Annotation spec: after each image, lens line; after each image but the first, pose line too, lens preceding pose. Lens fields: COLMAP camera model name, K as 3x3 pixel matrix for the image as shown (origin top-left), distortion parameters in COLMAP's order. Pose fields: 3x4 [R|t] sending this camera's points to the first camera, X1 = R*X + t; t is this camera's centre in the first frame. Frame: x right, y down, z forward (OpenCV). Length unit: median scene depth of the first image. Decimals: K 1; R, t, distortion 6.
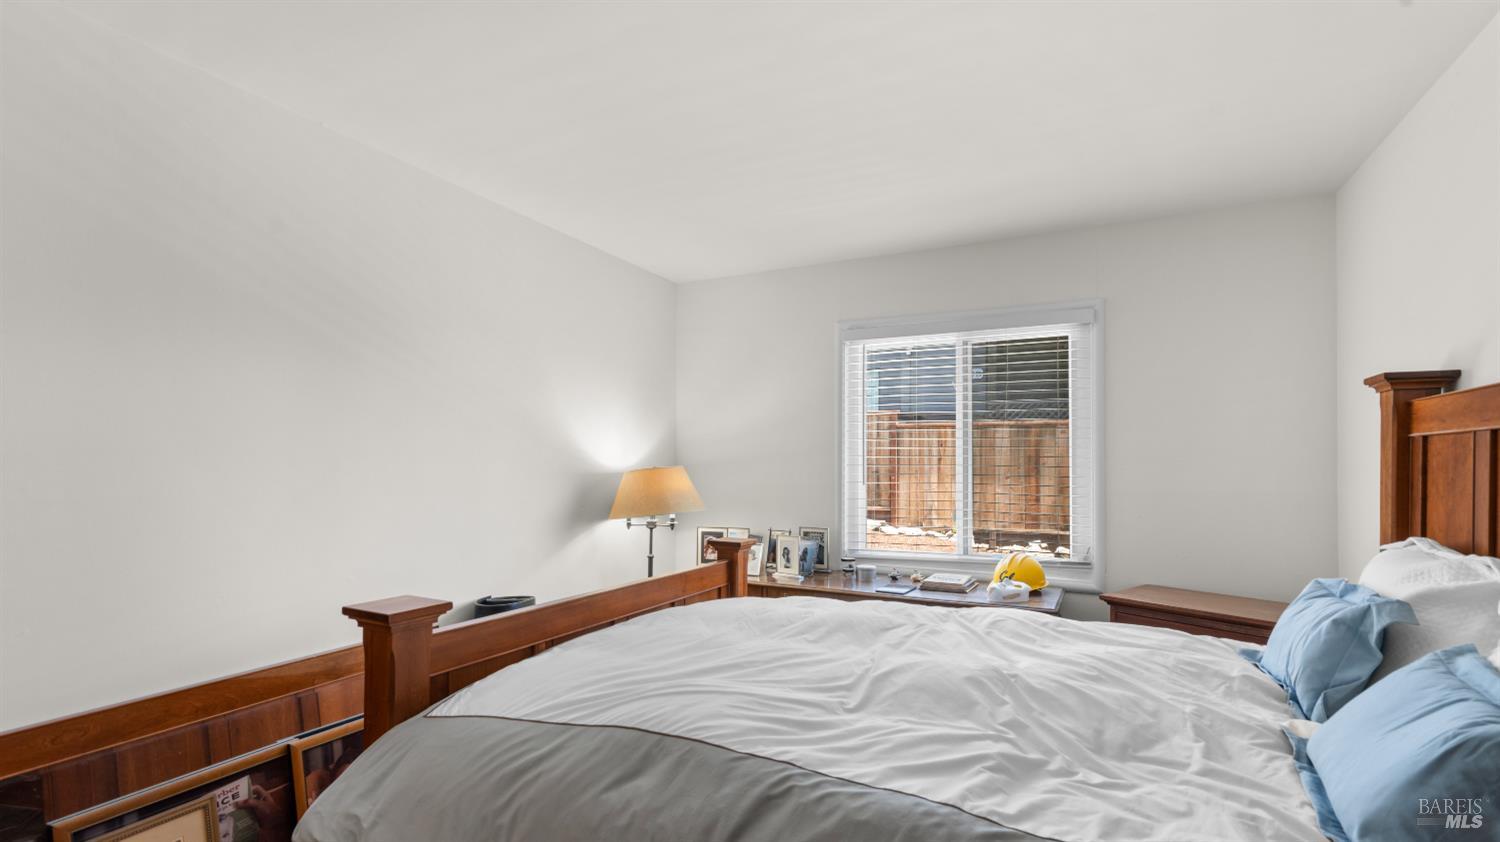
lens RADIAL K [[666.2, 0, 748.6], [0, 666.2, 468.8], [0, 0, 1]] dist [0.000986, 0.000163]
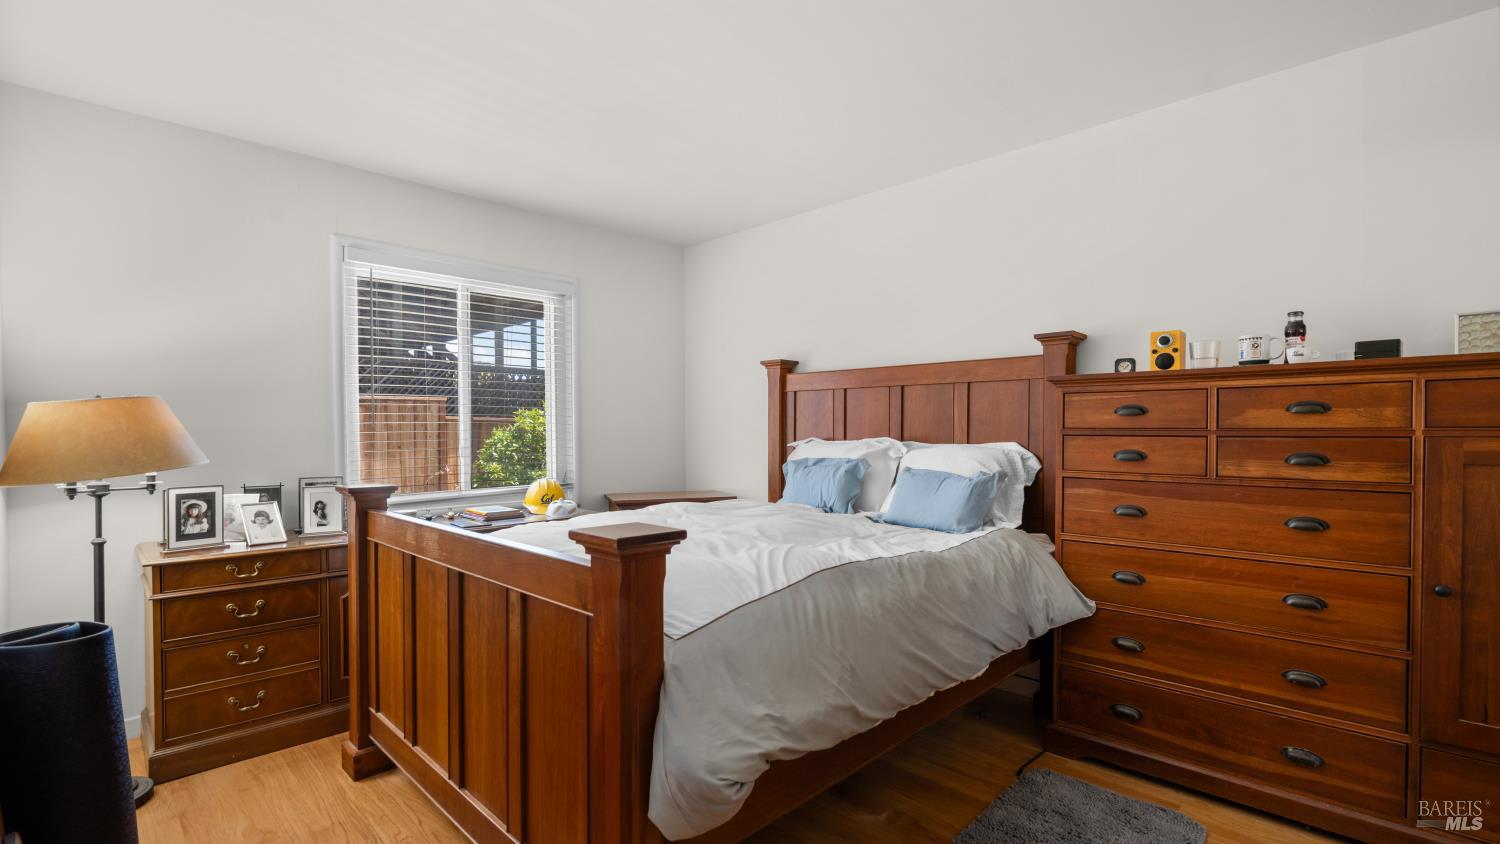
lens RADIAL K [[677.3, 0, 750.0], [0, 677.3, 422.0], [0, 0, 1]] dist [0.001757, 0.000404]
pose [[0.306766, 0.000223, 0.951785, -0.564264], [0.005954, 0.999980, -0.002154, 0.026705], [-0.951766, 0.006328, 0.306759, 0.246625]]
